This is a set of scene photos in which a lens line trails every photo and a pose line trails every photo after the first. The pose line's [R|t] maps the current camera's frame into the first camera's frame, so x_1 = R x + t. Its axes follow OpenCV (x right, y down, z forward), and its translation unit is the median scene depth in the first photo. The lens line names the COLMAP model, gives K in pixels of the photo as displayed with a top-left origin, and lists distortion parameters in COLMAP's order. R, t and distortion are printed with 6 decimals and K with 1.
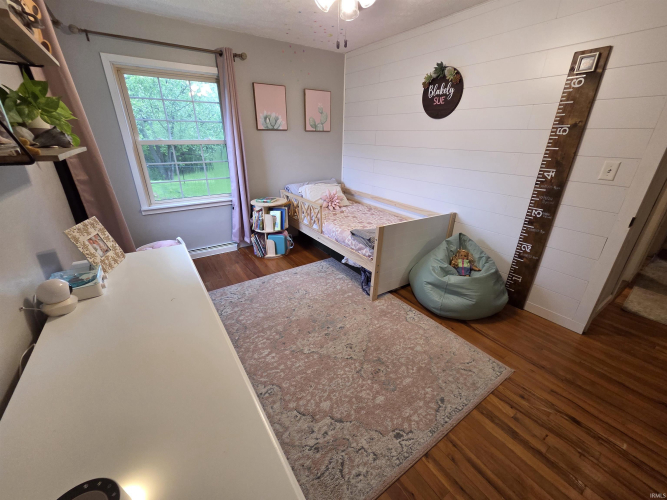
lens RADIAL K [[273.4, 0, 330.8], [0, 273.4, 249.7], [0, 0, 1]] dist [0.001698, -0.000312]
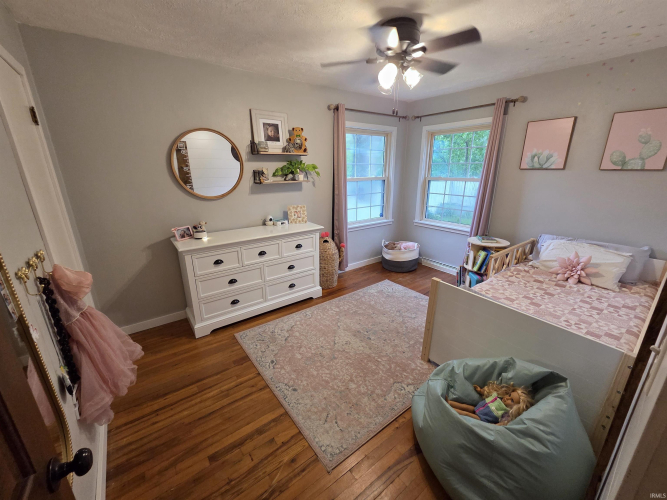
lens RADIAL K [[273.4, 0, 330.8], [0, 273.4, 249.7], [0, 0, 1]] dist [0.001698, -0.000312]
pose [[0.045850, 0.283384, -0.957910, 0.763471], [-0.377470, 0.892739, 0.246037, -0.201667], [0.924886, 0.350301, 0.147901, 0.405096]]
